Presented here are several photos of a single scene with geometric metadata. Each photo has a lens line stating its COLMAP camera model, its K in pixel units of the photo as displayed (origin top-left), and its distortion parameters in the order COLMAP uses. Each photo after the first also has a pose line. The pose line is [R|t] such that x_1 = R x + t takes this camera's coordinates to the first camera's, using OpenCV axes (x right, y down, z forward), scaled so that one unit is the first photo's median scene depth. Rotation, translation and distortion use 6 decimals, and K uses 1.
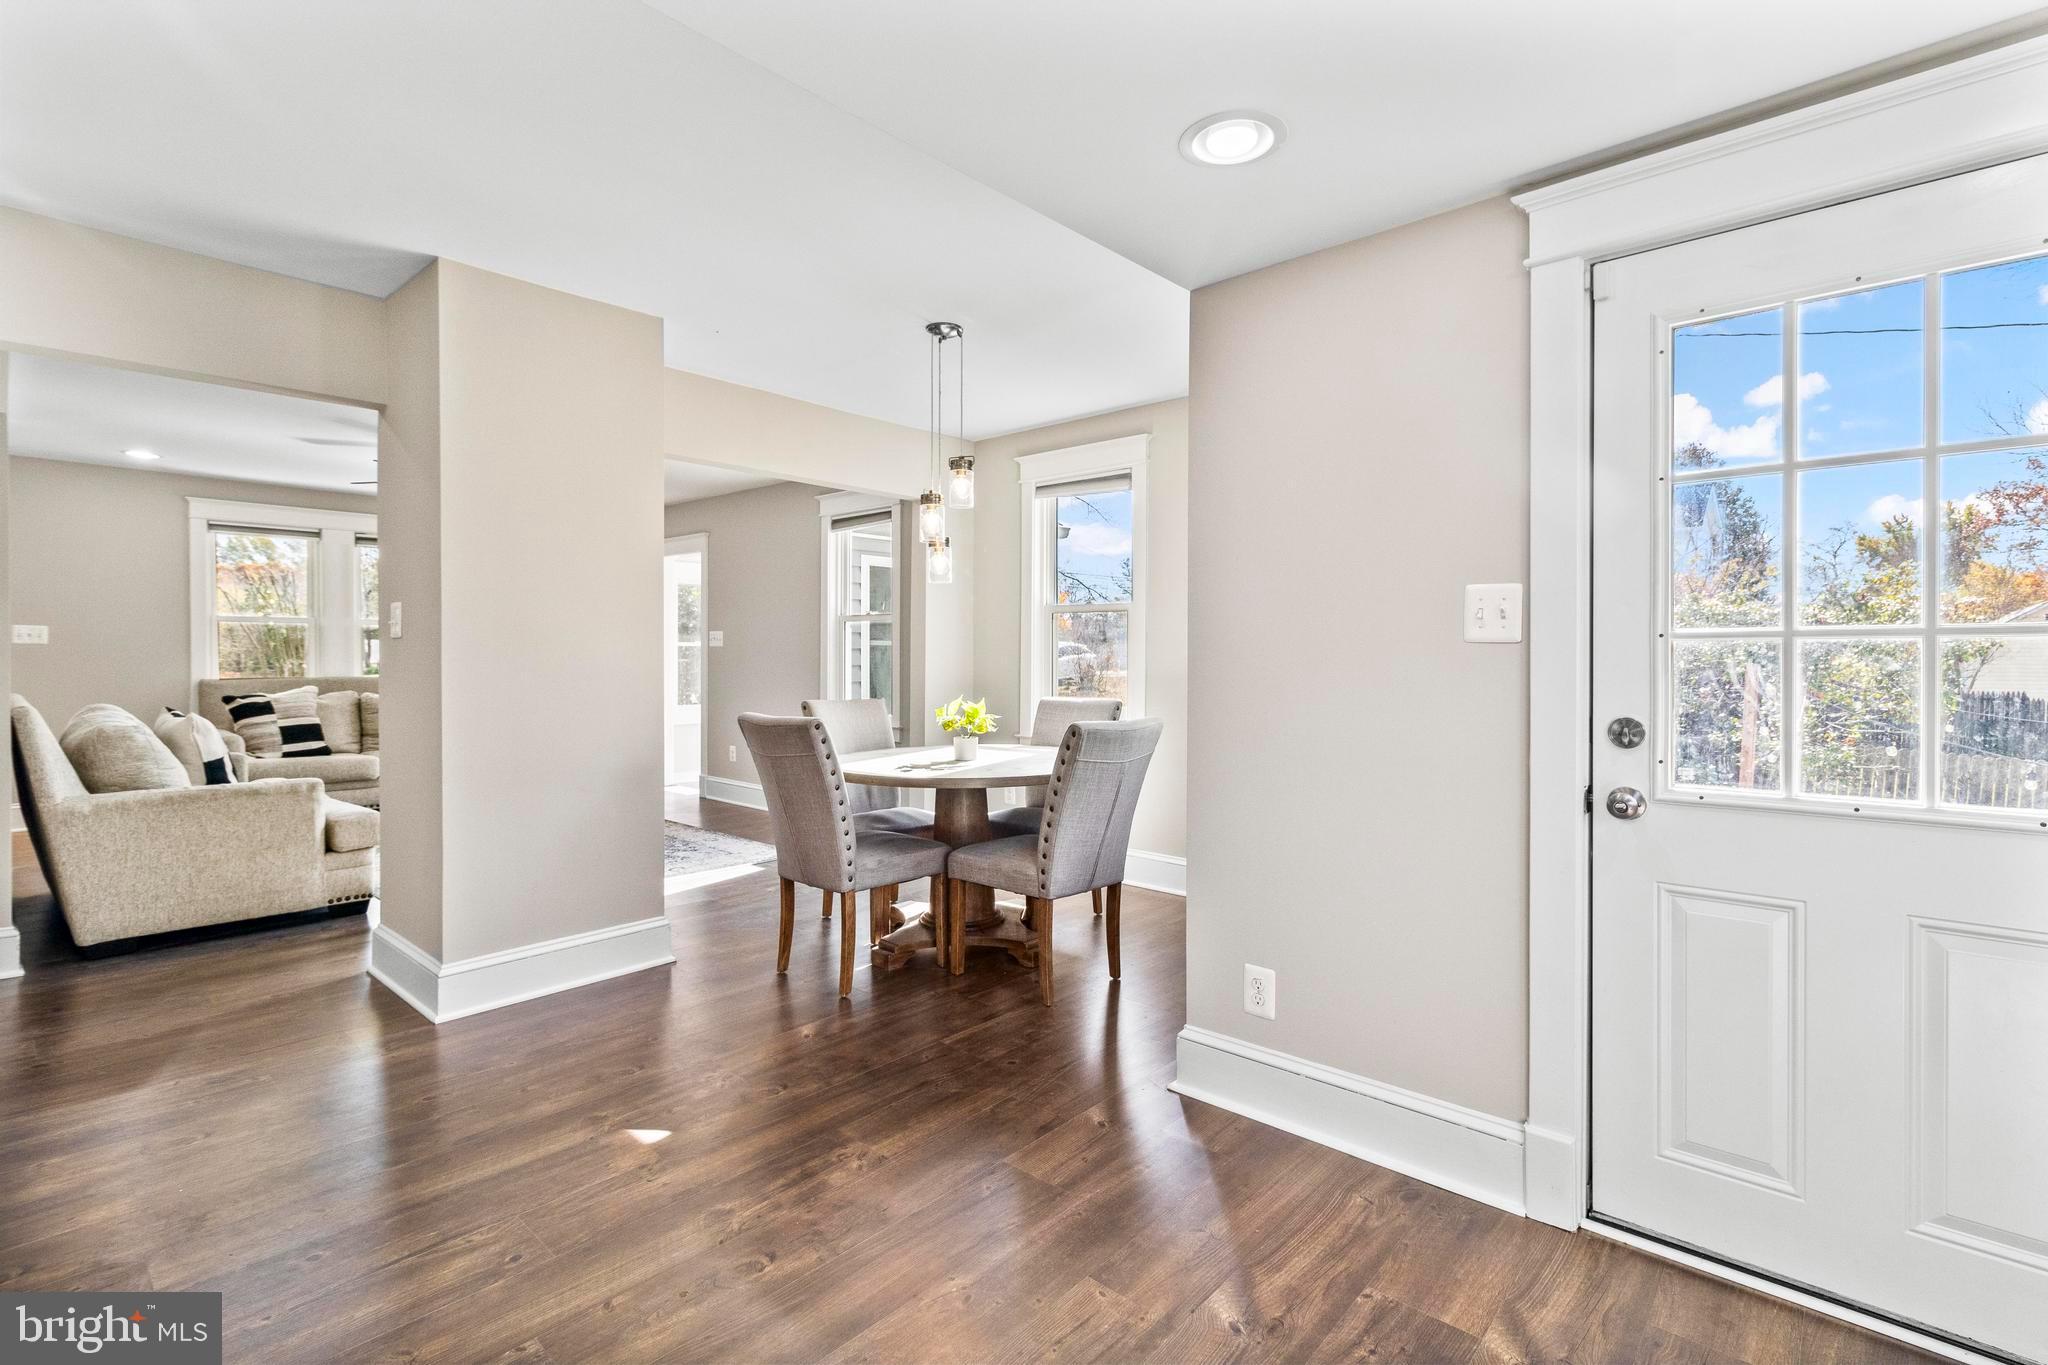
lens RADIAL K [[944.0, 0, 1033.1], [0, 944.0, 665.5], [0, 0, 1]] dist [0.005006, -0.000378]
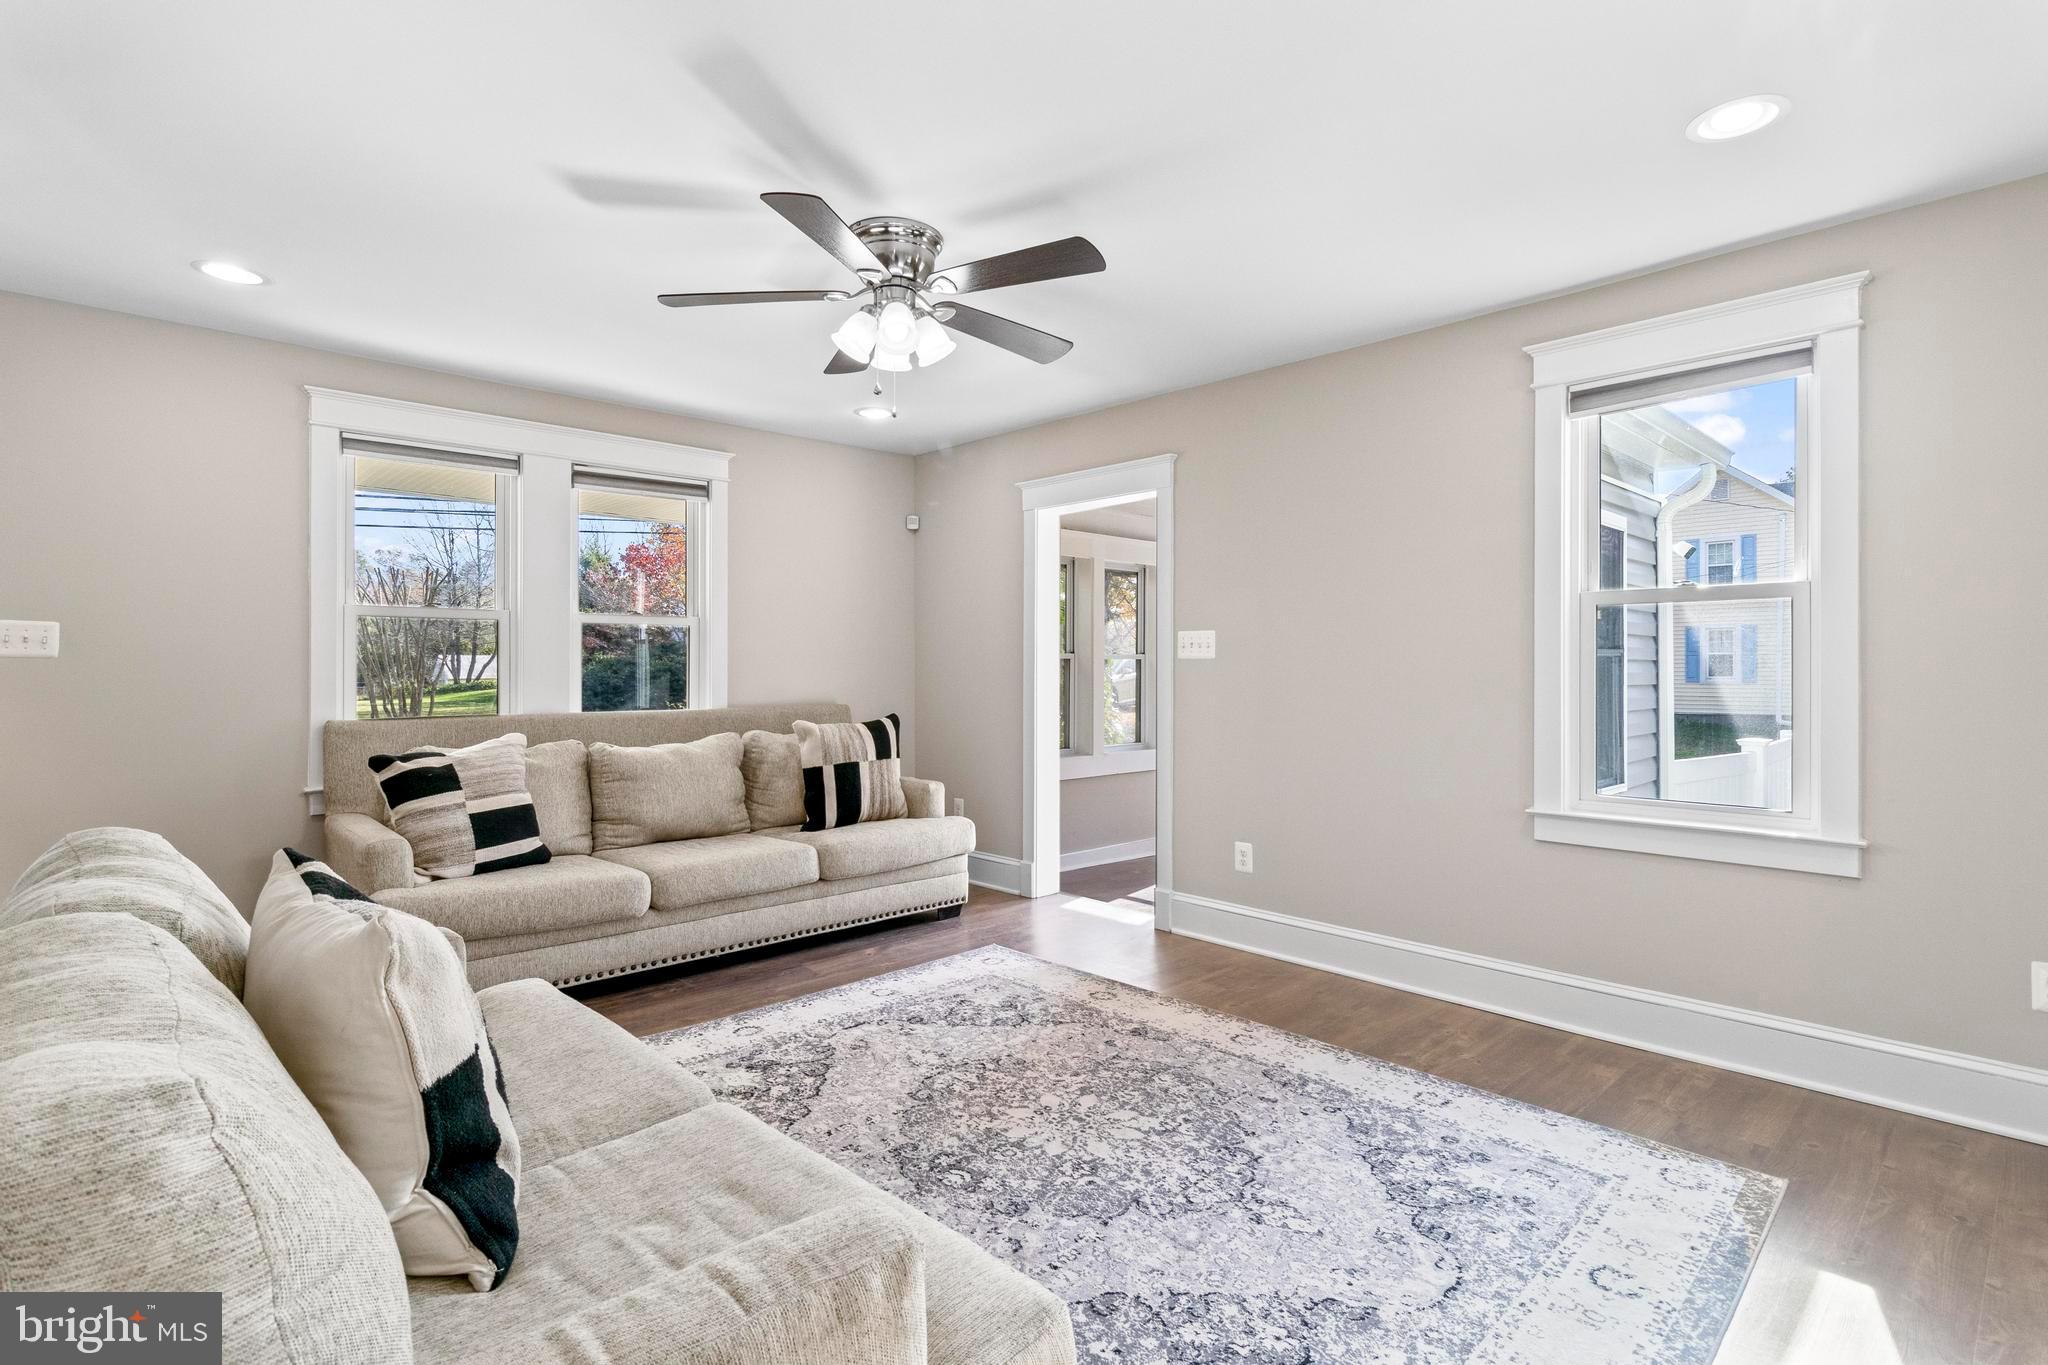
lens RADIAL K [[994.9, 0, 1031.6], [0, 994.9, 668.8], [0, 0, 1]] dist [-0.005151, 0.000466]
pose [[0.996951, -0.001524, -0.078015, -0.454290], [0.000408, 0.999897, -0.014319, -0.007232], [0.078029, 0.014244, 0.996849, 0.489168]]
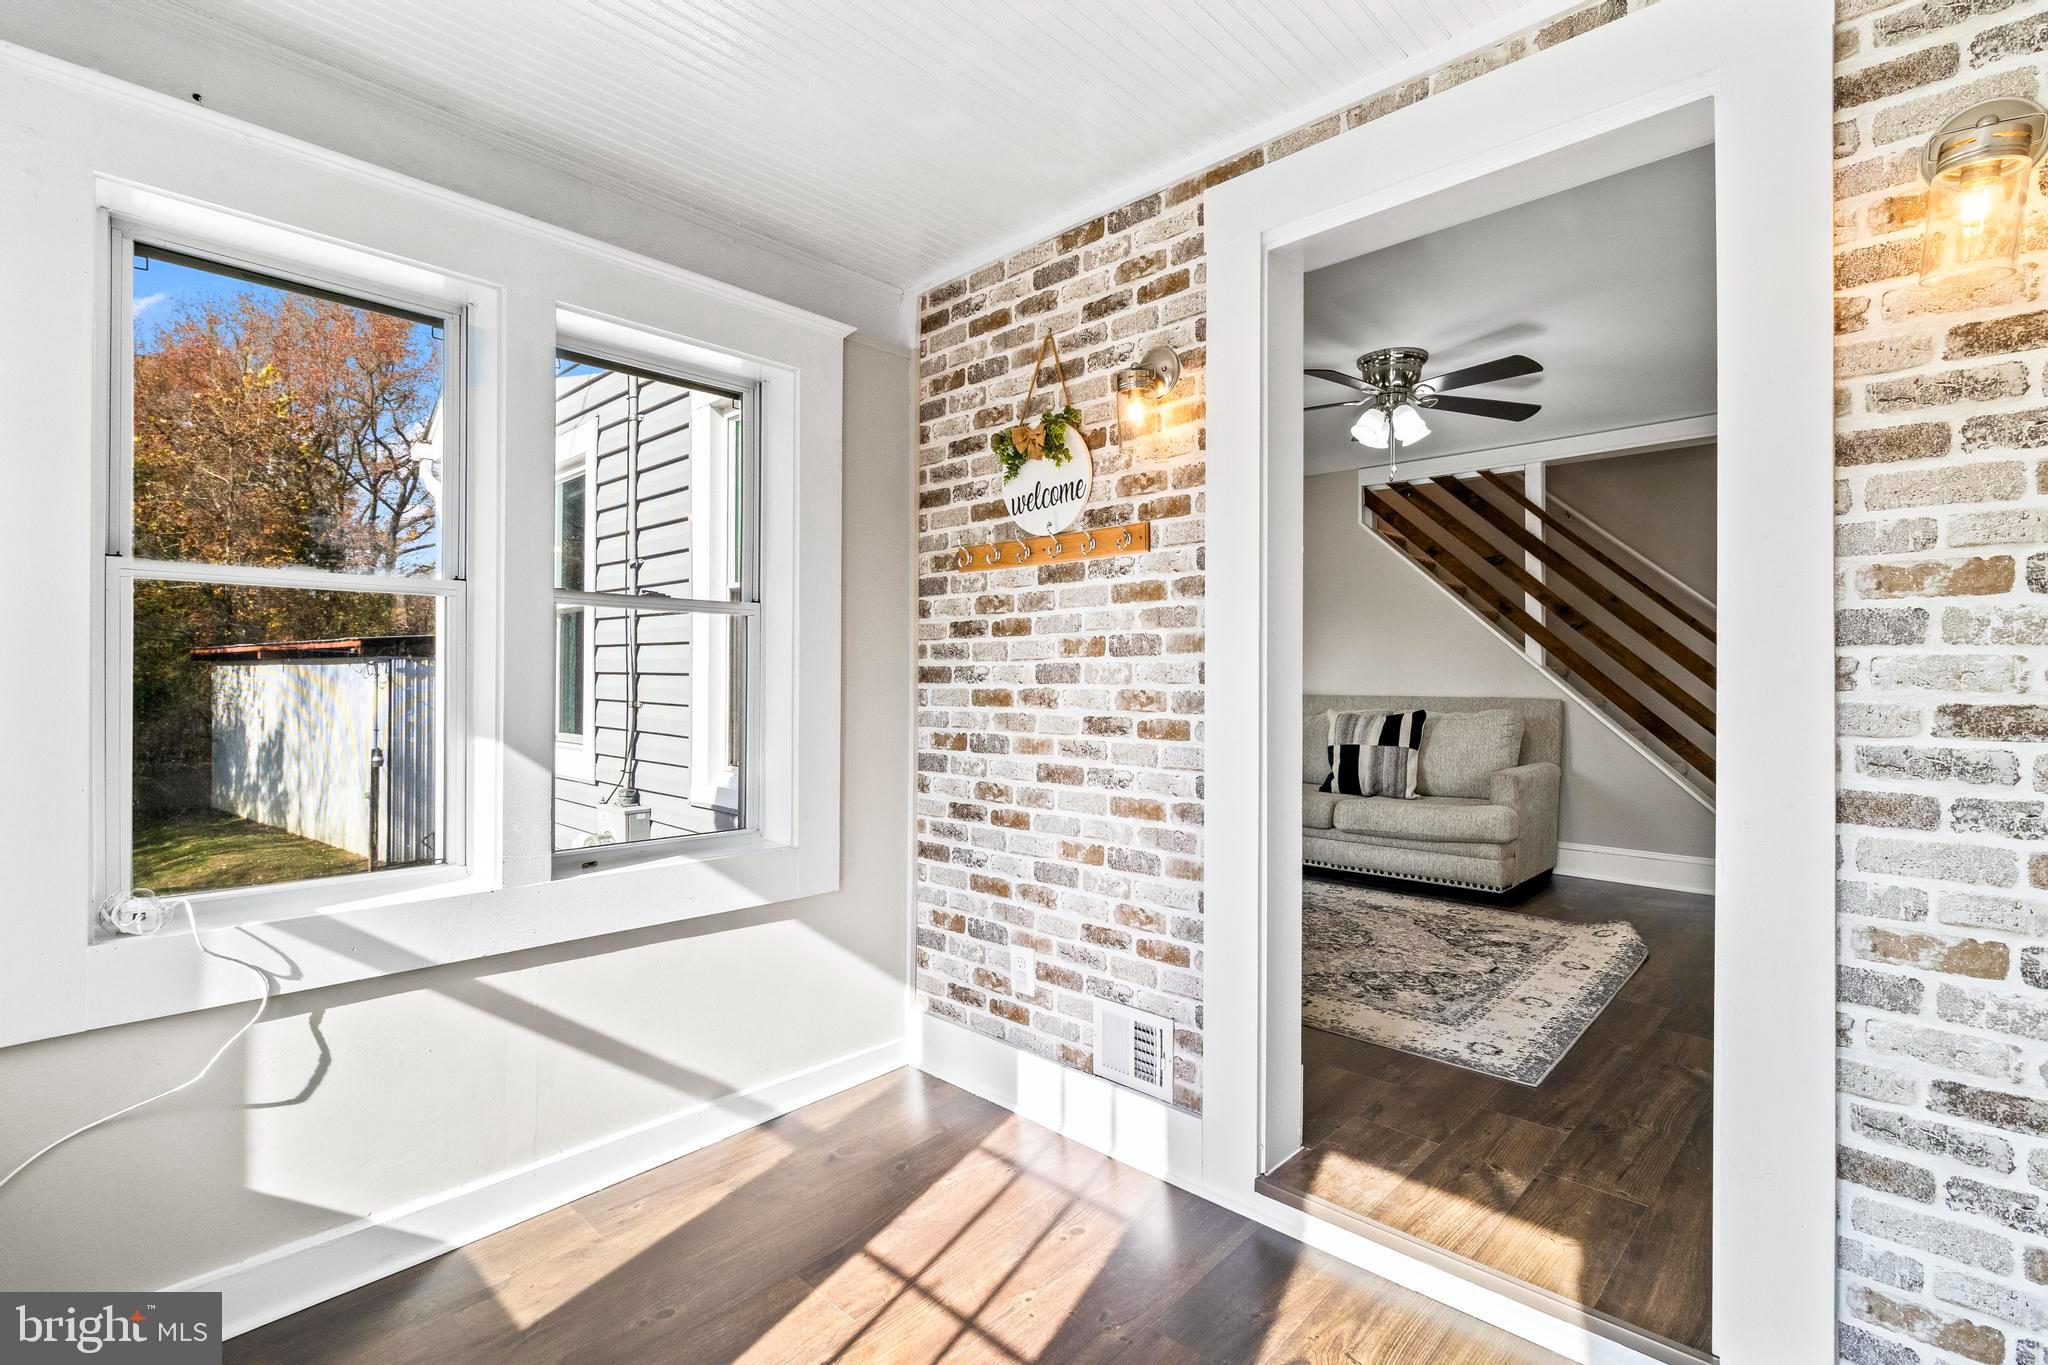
lens RADIAL K [[944.0, 0, 1041.6], [0, 944.0, 676.9], [0, 0, 1]] dist [0.005006, -0.000378]
pose [[-0.999787, -0.007045, 0.019410, -0.335158], [-0.006832, 0.999916, 0.011027, -0.003598], [-0.019486, 0.010892, -0.999751, 1.540351]]
